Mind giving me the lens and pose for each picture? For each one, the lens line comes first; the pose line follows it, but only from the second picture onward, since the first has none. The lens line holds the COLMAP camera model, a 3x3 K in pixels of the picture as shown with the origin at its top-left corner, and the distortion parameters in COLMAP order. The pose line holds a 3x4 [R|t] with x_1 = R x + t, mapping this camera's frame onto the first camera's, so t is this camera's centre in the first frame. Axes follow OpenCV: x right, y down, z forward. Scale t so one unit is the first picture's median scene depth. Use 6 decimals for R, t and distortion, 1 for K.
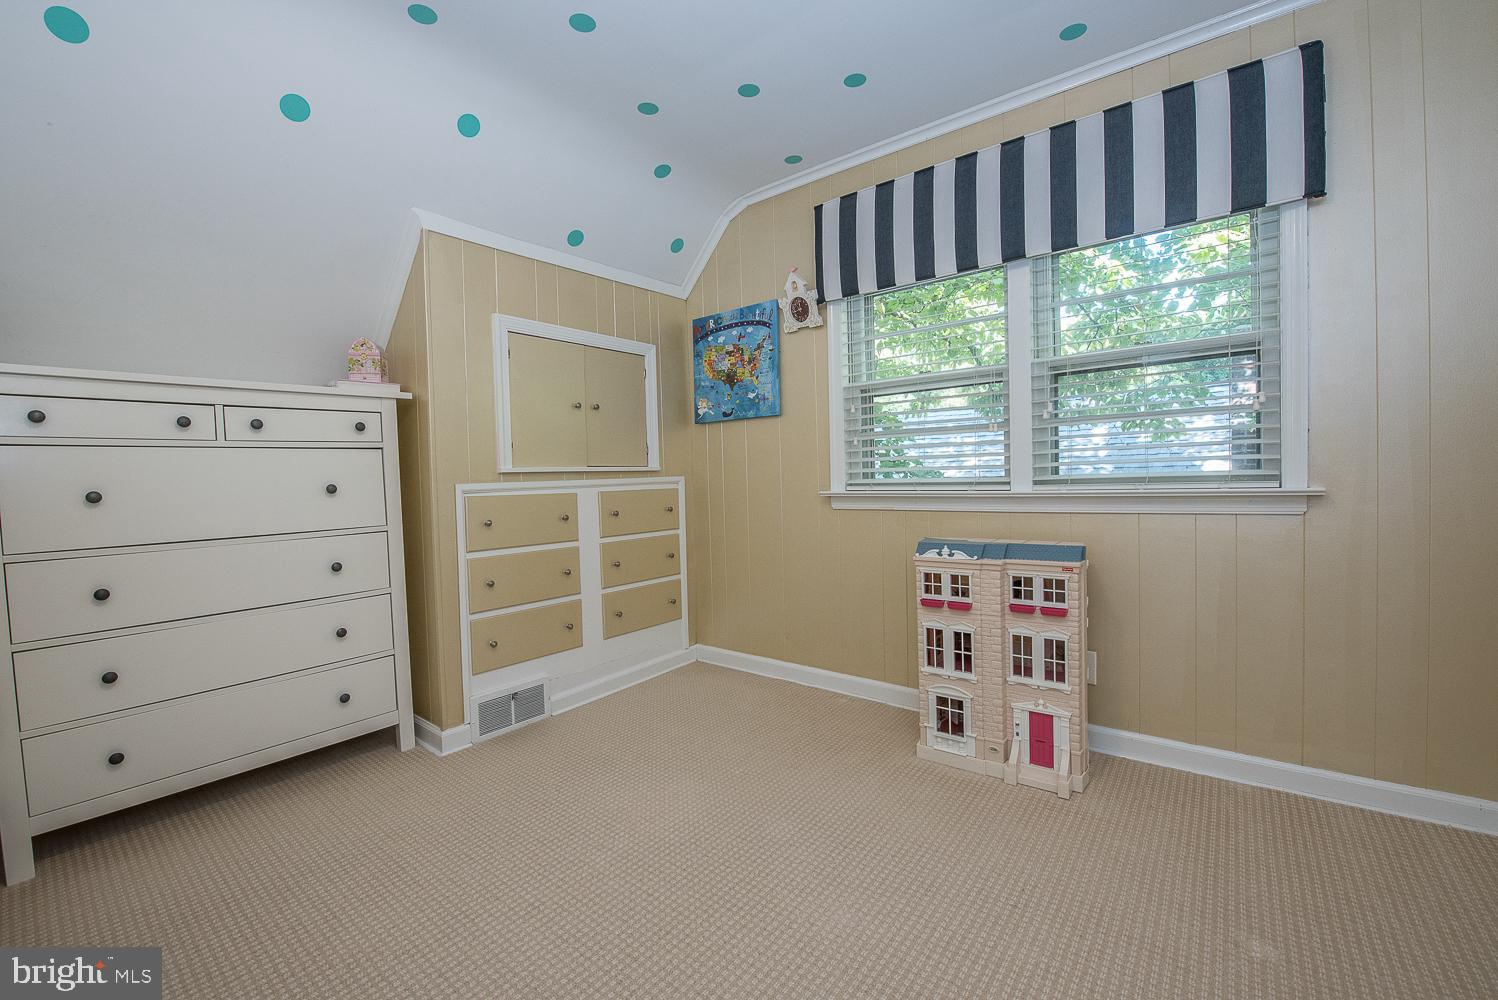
lens RADIAL K [[603.4, 0, 759.9], [0, 603.4, 501.9], [0, 0, 1]] dist [-0.020523, -0.001180]
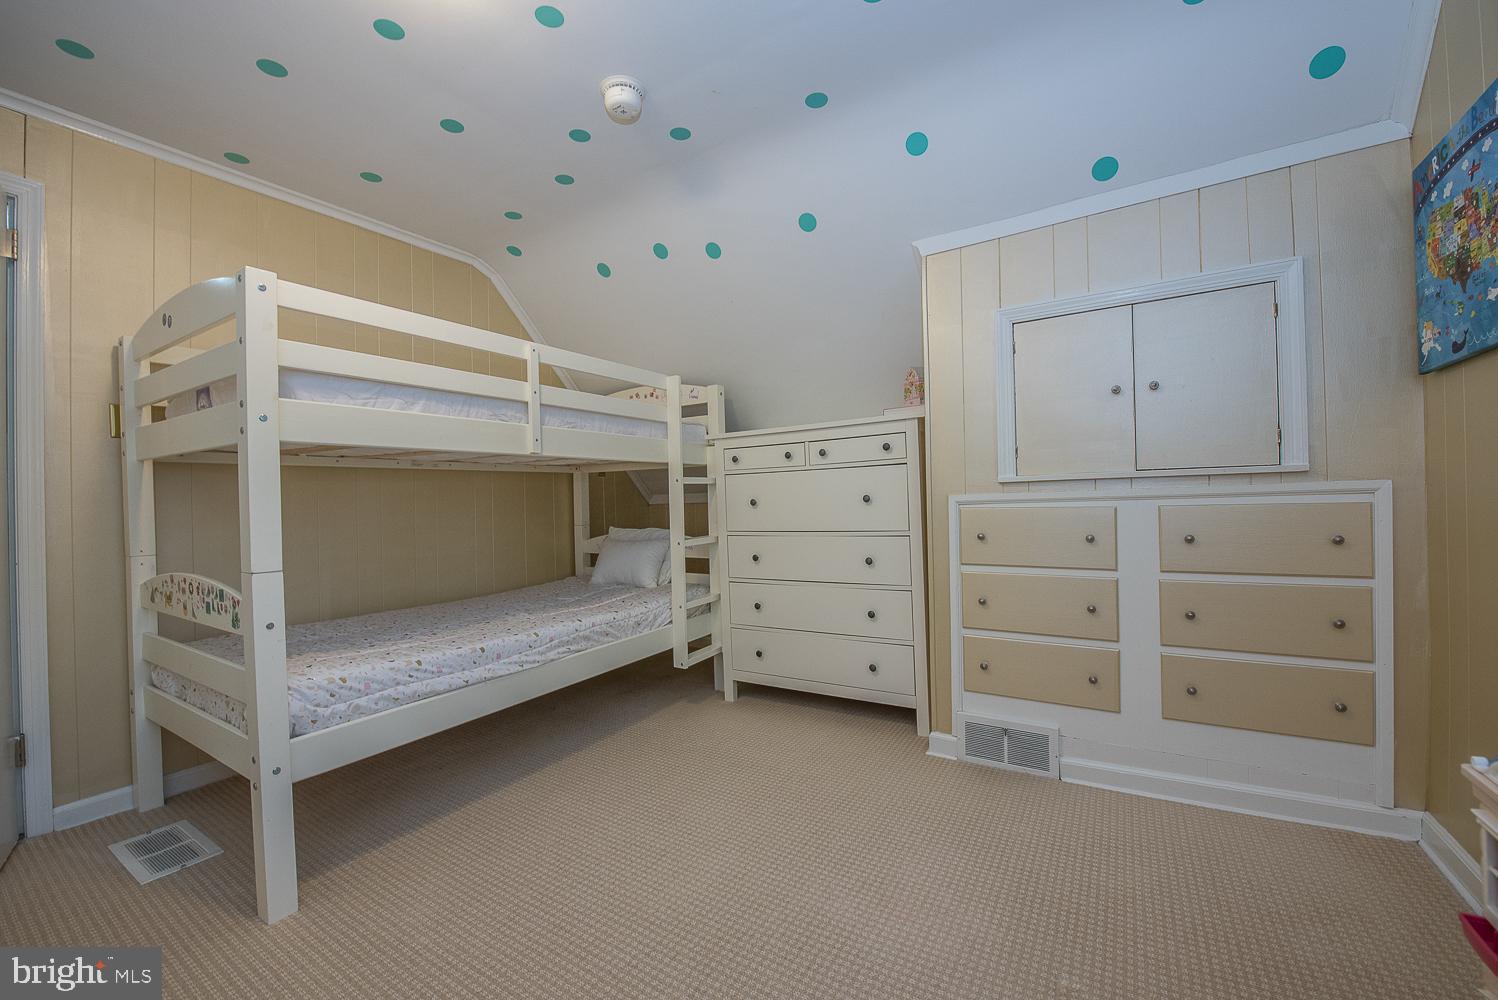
lens RADIAL K [[603.4, 0, 756.2], [0, 603.4, 501.8], [0, 0, 1]] dist [-0.020523, -0.001180]
pose [[0.099132, 0.024737, -0.994767, 0.421184], [-0.018043, 0.999571, 0.023058, -0.032393], [0.994911, 0.015663, 0.099536, 0.519178]]
